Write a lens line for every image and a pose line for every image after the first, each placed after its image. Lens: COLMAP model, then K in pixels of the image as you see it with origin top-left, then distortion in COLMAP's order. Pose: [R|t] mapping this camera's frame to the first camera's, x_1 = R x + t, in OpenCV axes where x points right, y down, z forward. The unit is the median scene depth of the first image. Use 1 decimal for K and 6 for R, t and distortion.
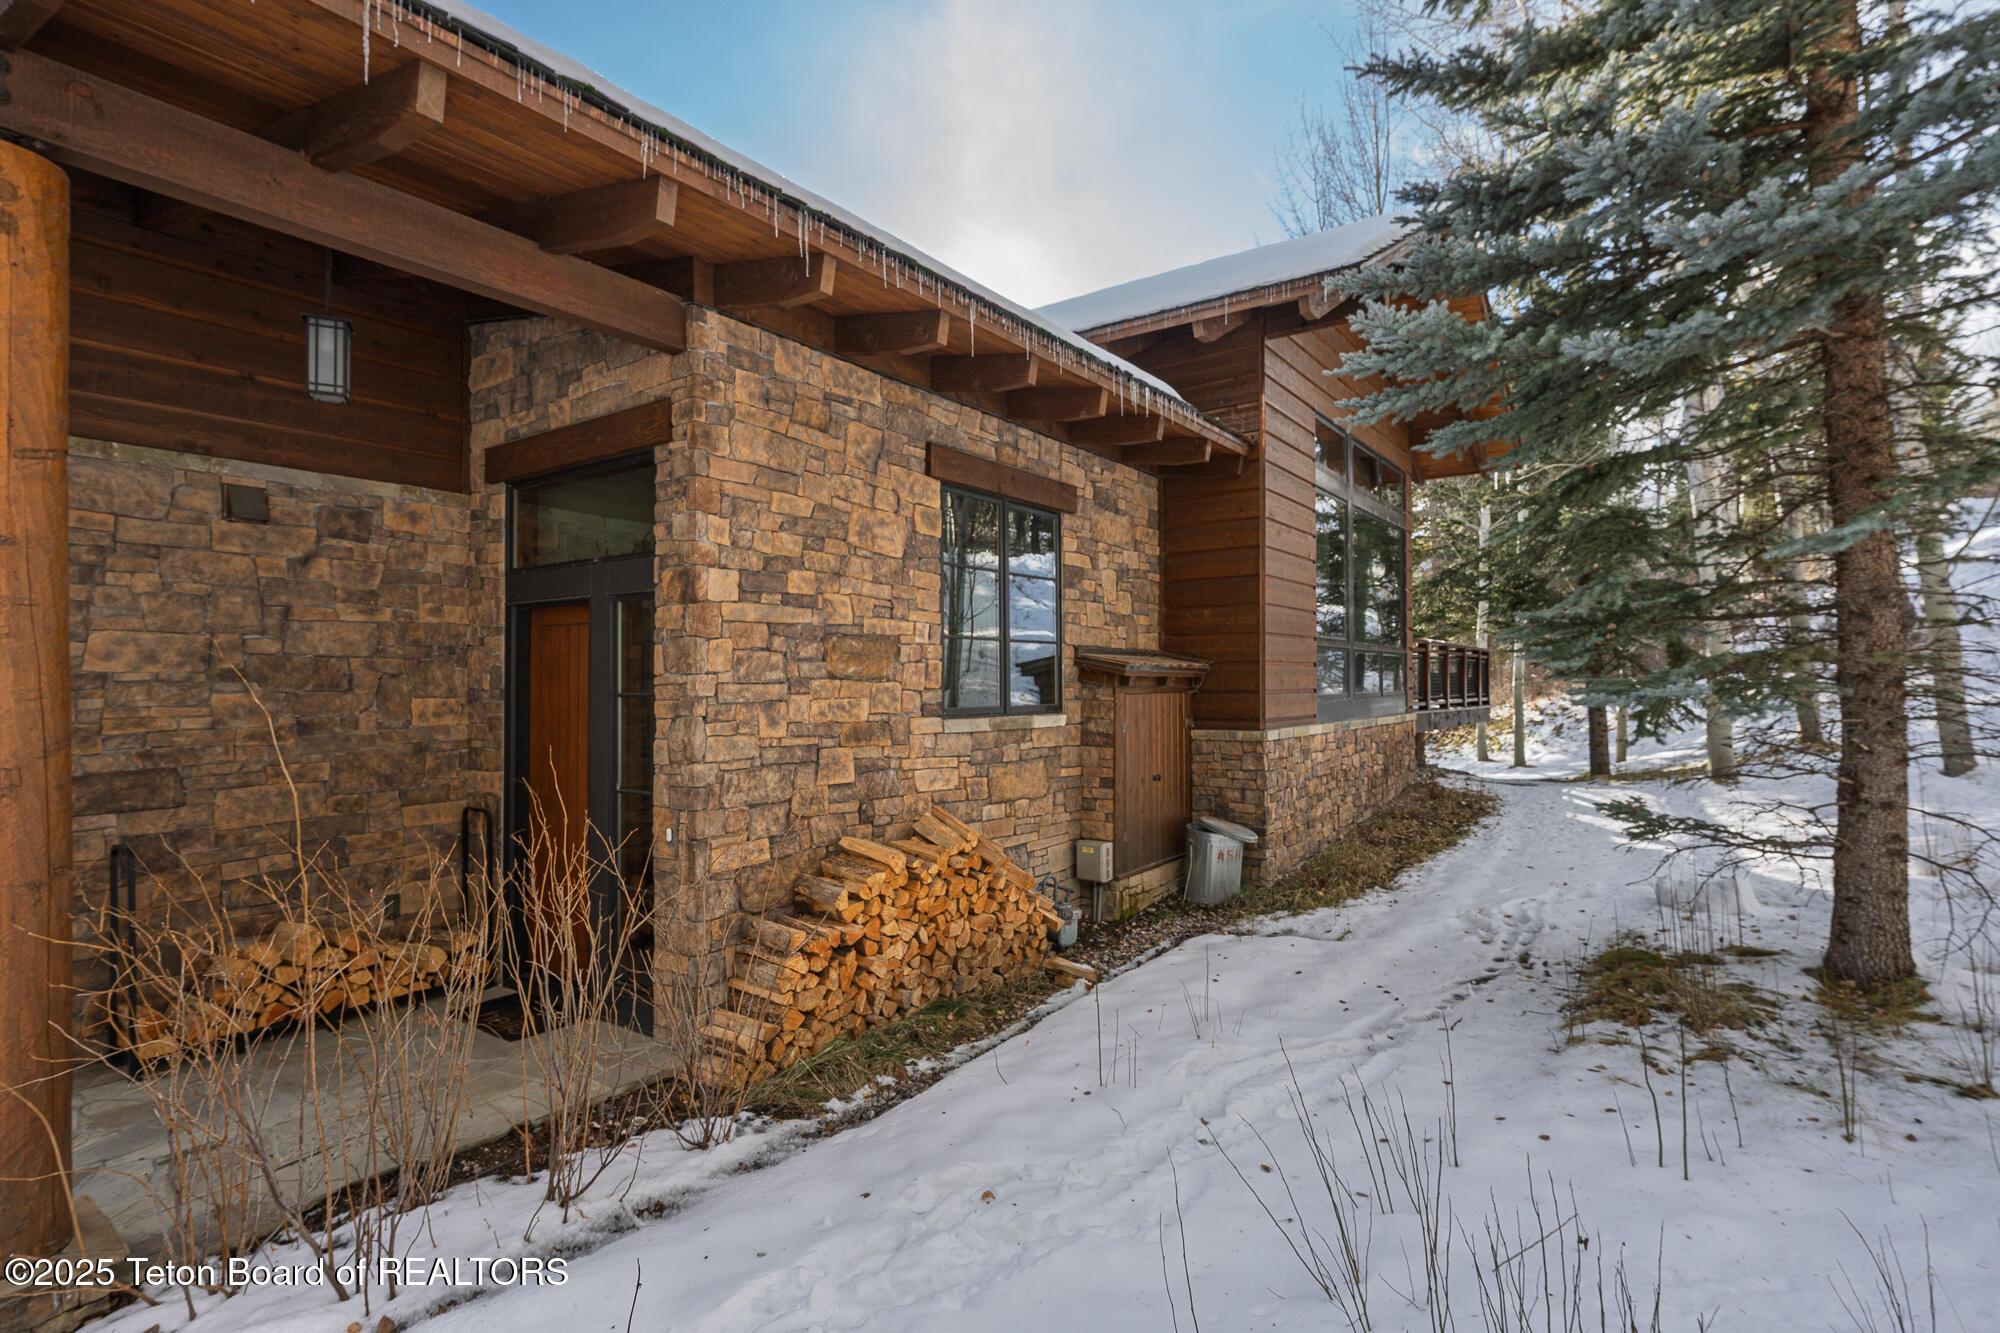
lens RADIAL K [[981.4, 0, 1002.8], [0, 981.4, 664.3], [0, 0, 1]] dist [0.002387, -0.000999]
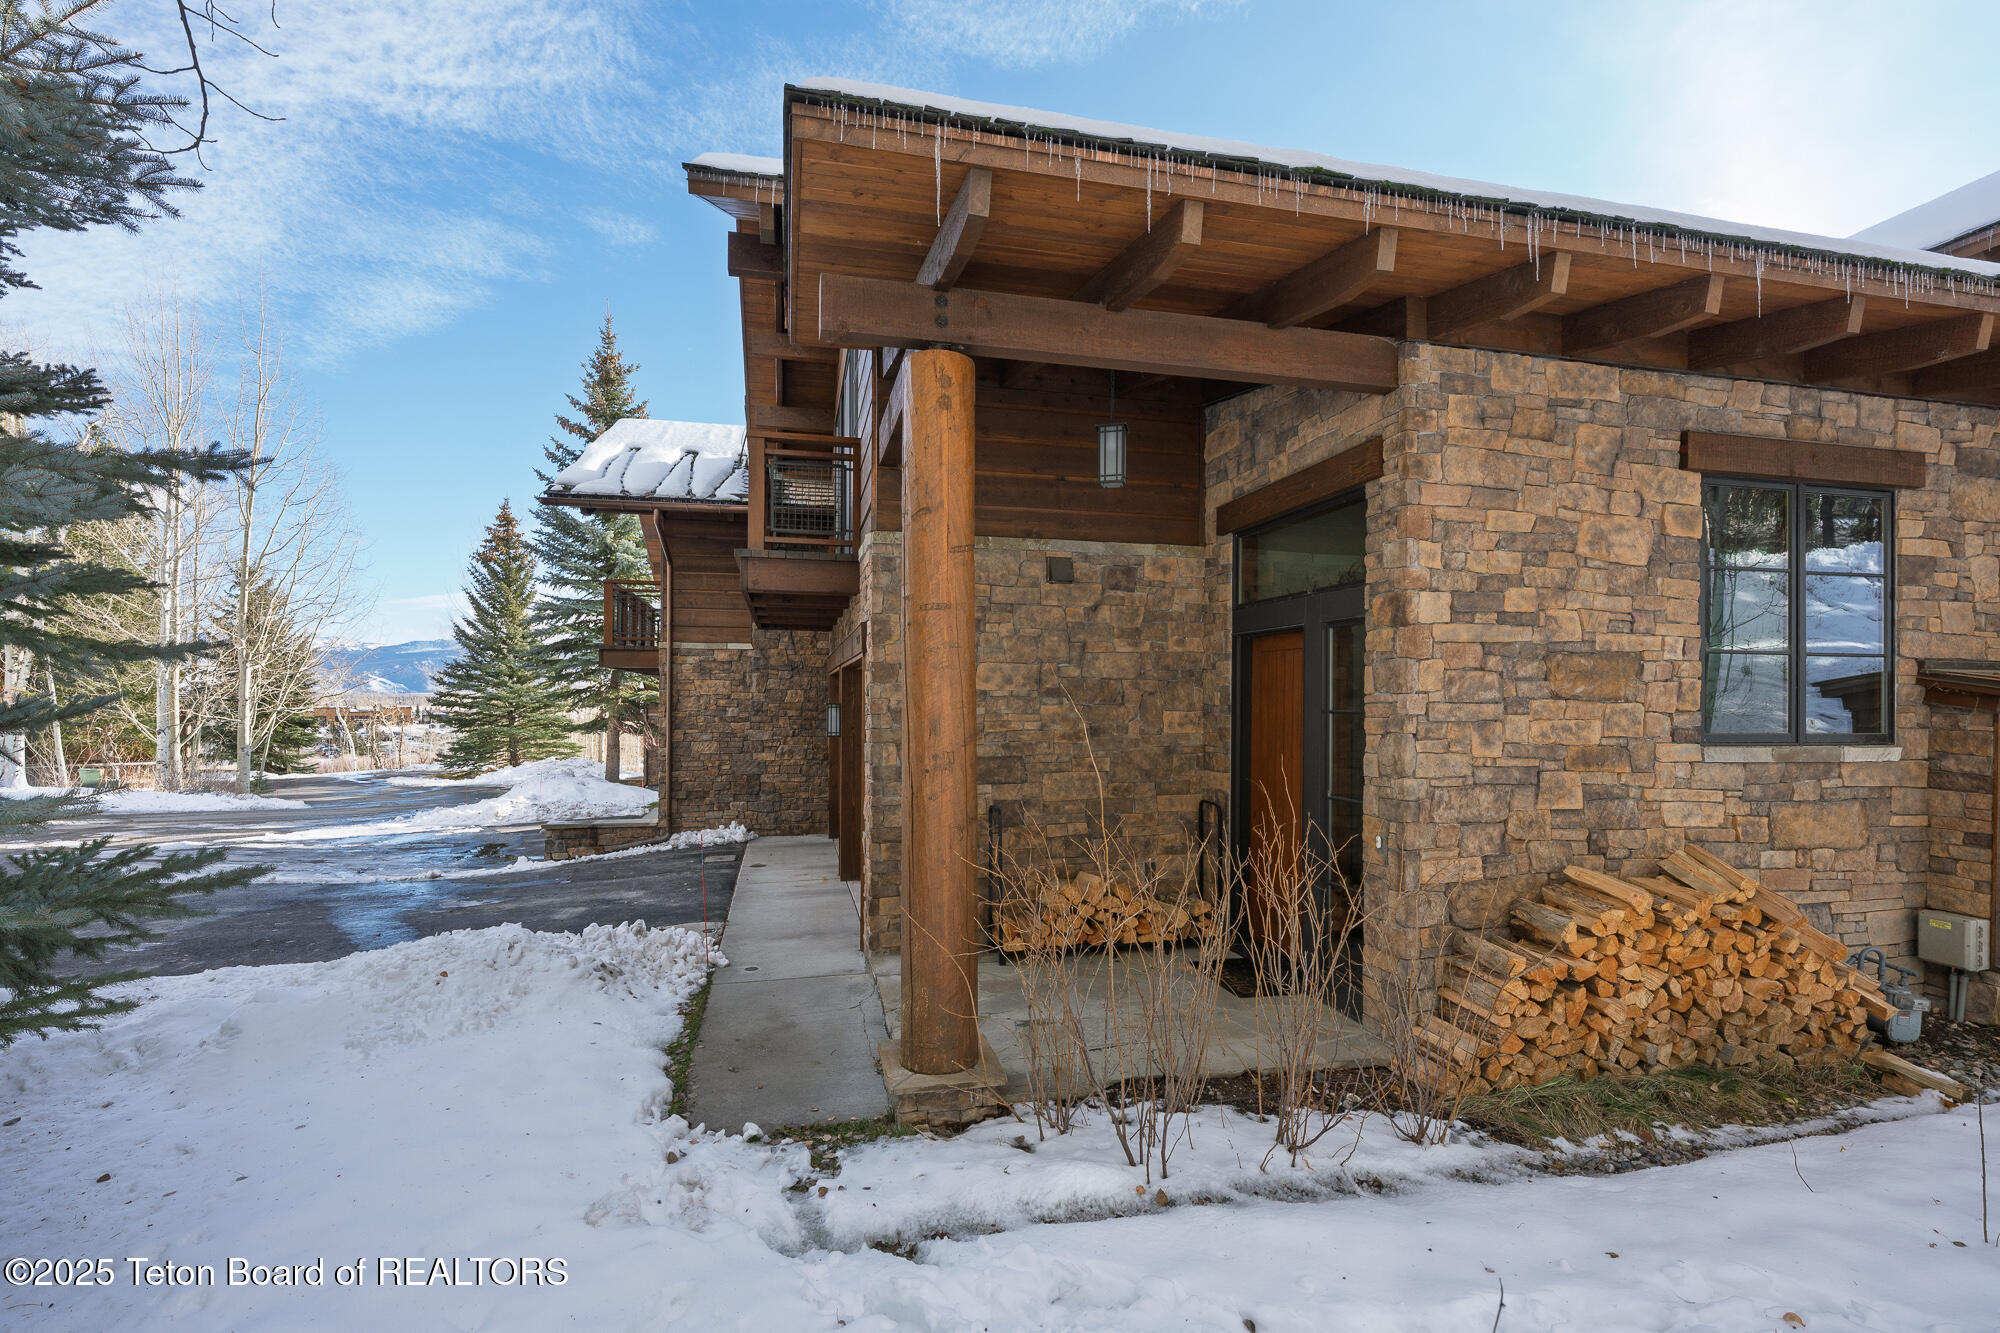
lens RADIAL K [[870.2, 0, 986.1], [0, 870.2, 698.2], [0, 0, 1]] dist [-0.002059, -0.000830]
pose [[0.749505, 0.008628, -0.661943, -0.031037], [0.002244, 0.999876, 0.015573, -0.000403], [0.661995, -0.013157, 0.749393, -0.000695]]
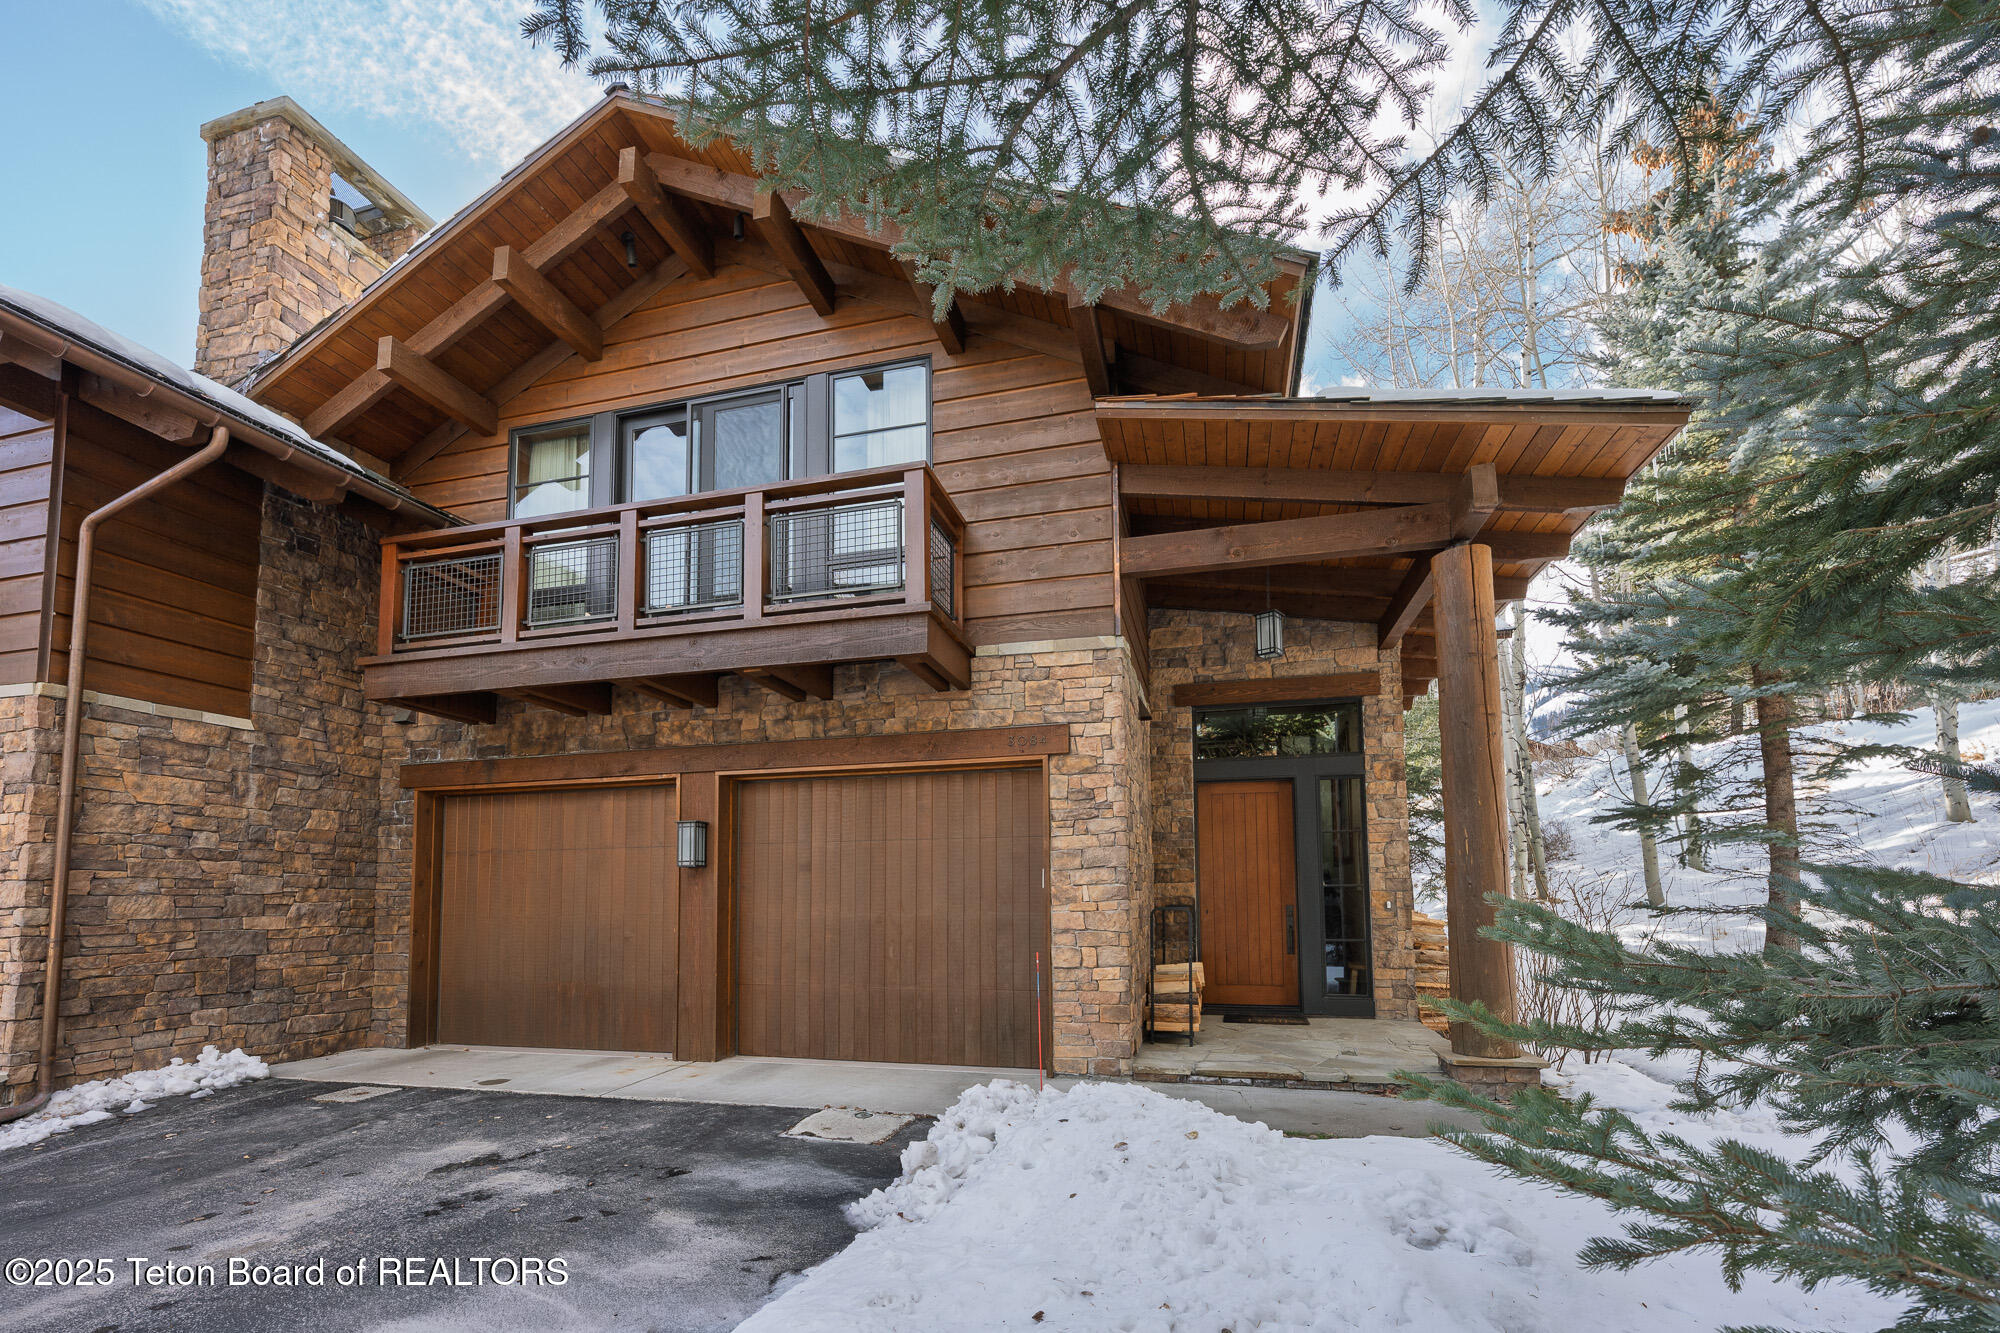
lens RADIAL K [[835.2, 0, 989.9], [0, 835.2, 830.8], [0, 0, 1]] dist [-0.000885, 0.000020]
pose [[0.940605, 0.028070, 0.338341, -1.548907], [-0.006234, 0.997836, -0.065452, 0.139652], [-0.339446, 0.059455, 0.938745, -0.224598]]
